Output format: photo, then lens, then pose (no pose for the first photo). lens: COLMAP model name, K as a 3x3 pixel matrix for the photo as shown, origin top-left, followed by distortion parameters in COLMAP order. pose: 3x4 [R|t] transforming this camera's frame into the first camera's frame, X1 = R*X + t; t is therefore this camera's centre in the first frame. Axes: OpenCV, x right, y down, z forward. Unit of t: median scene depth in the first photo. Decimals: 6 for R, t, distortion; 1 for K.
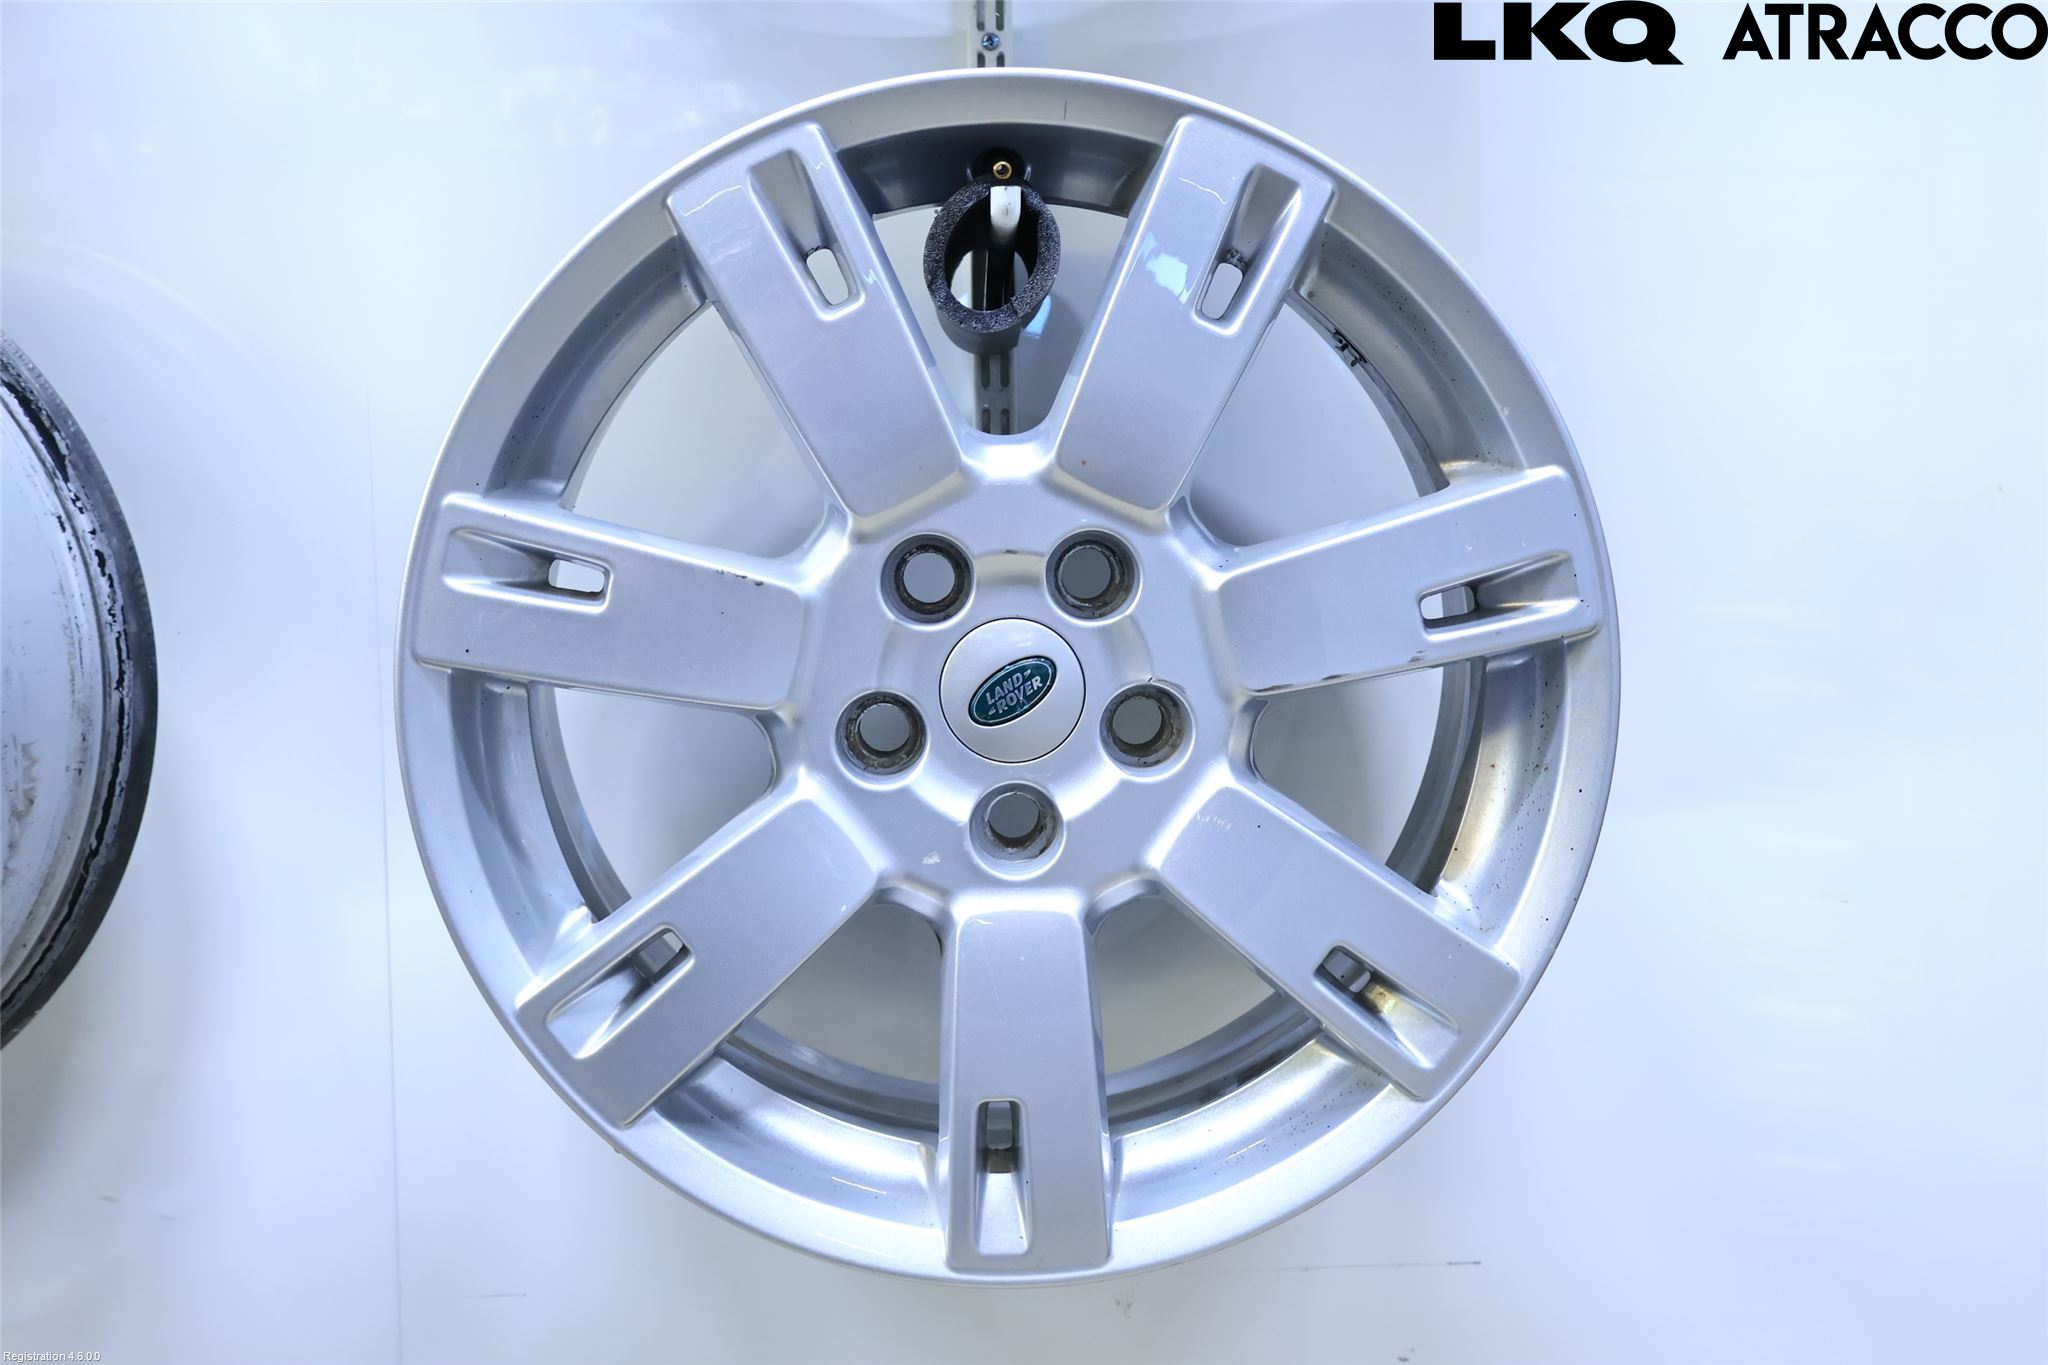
lens RADIAL K [[2116.4, 0, 1030.0], [0, 2116.4, 685.0], [0, 0, 1]] dist [0.130896, 0.000000]
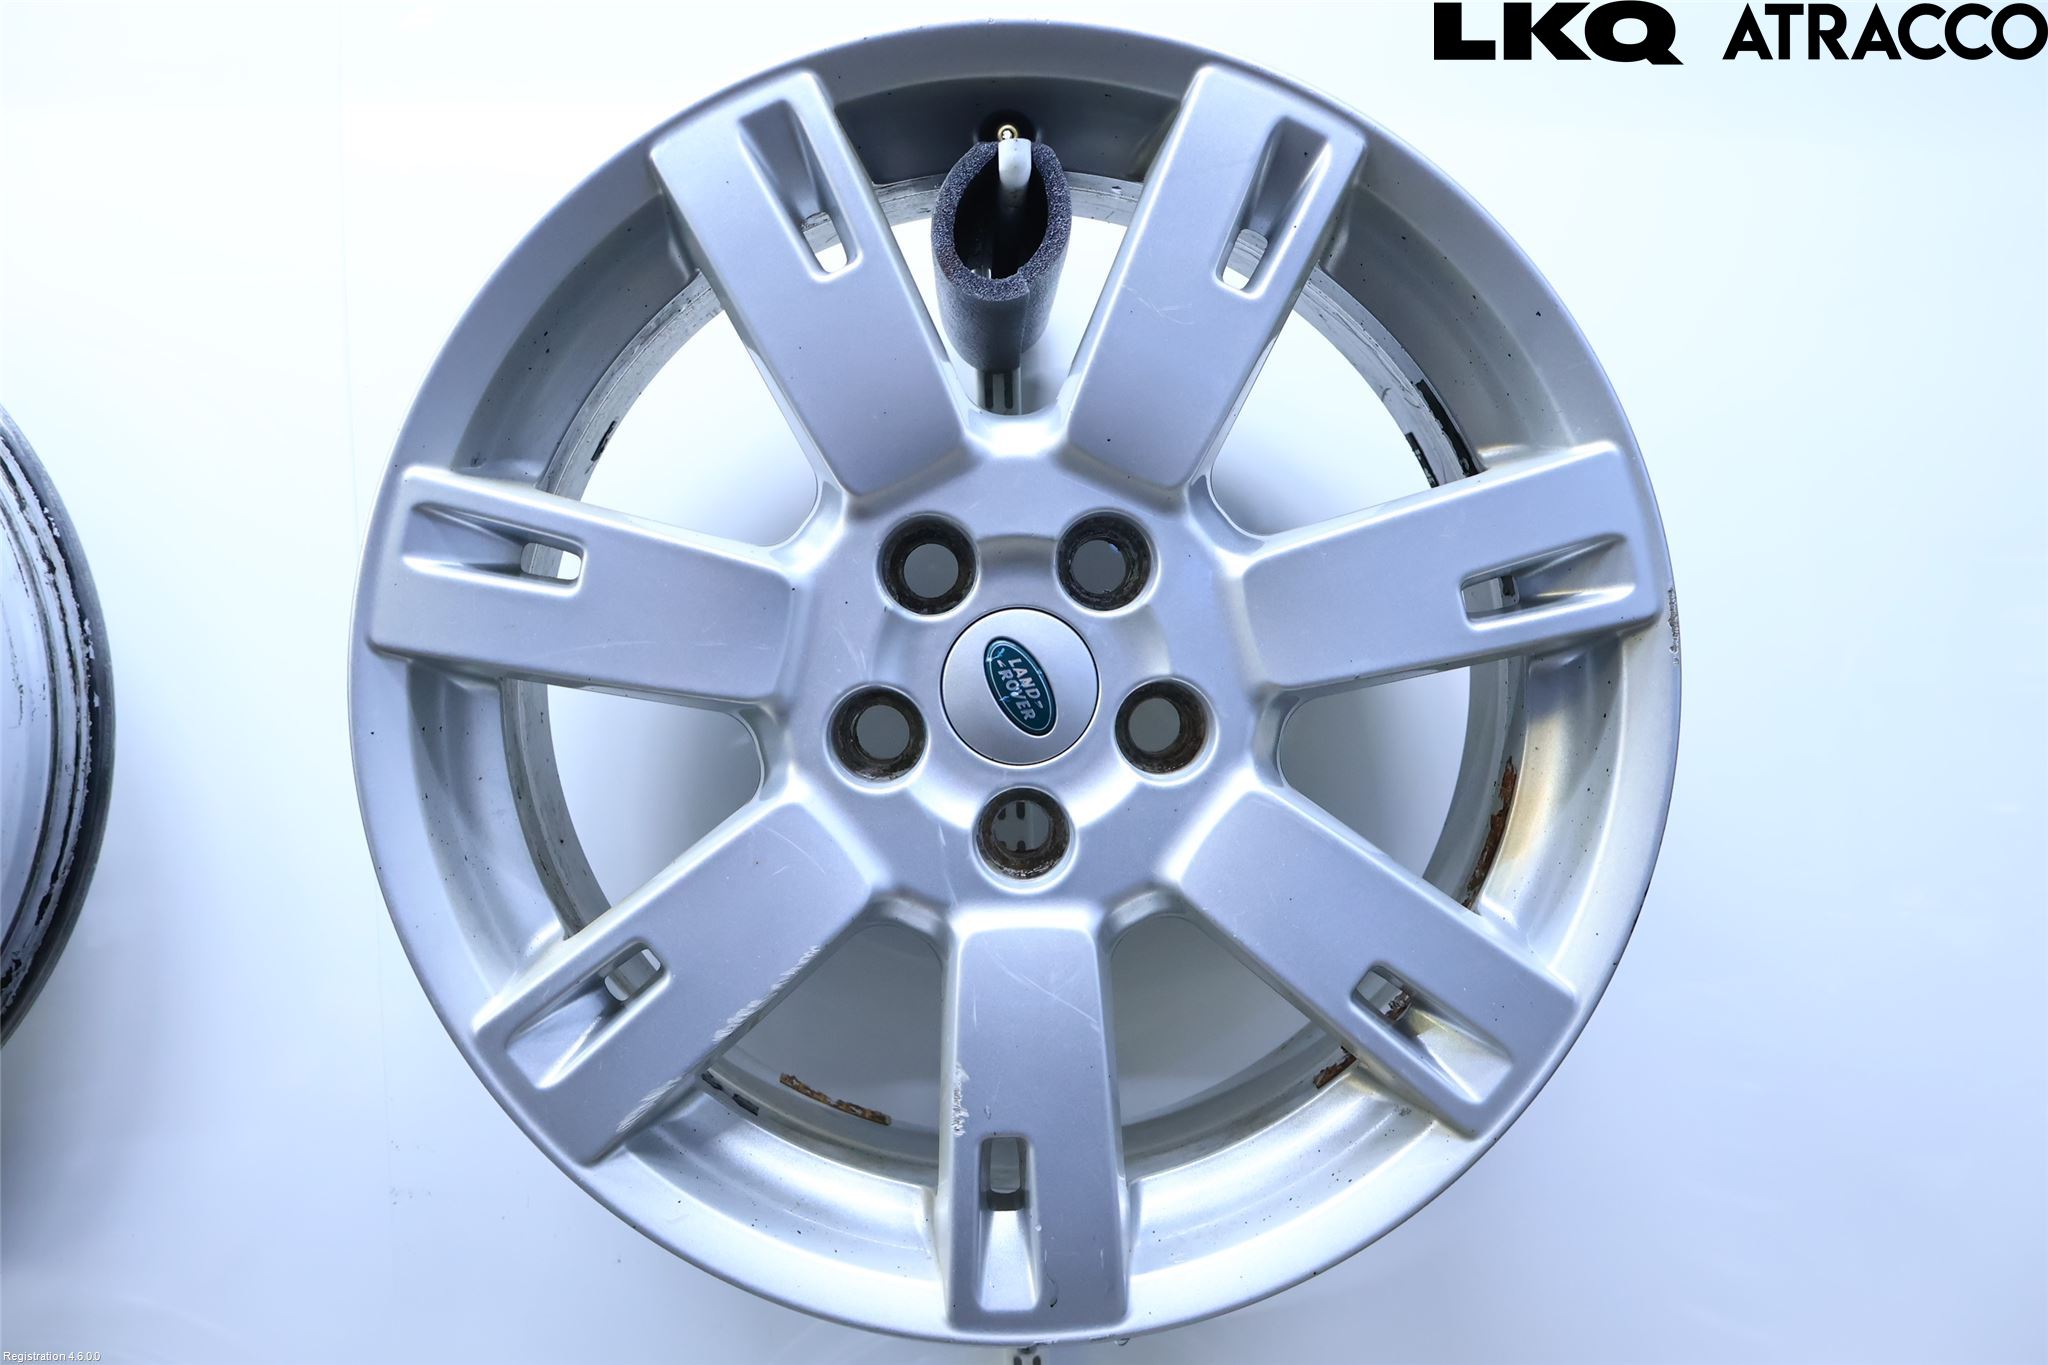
lens RADIAL K [[1879.7, 0, 1020.7], [0, 1879.7, 672.7], [0, 0, 1]] dist [0.077929, 0.010770]
pose [[0.999994, 0.001181, -0.003163, -0.005199], [-0.001395, 0.997656, -0.068409, 0.053532], [0.003075, 0.068413, 0.997652, 0.184350]]
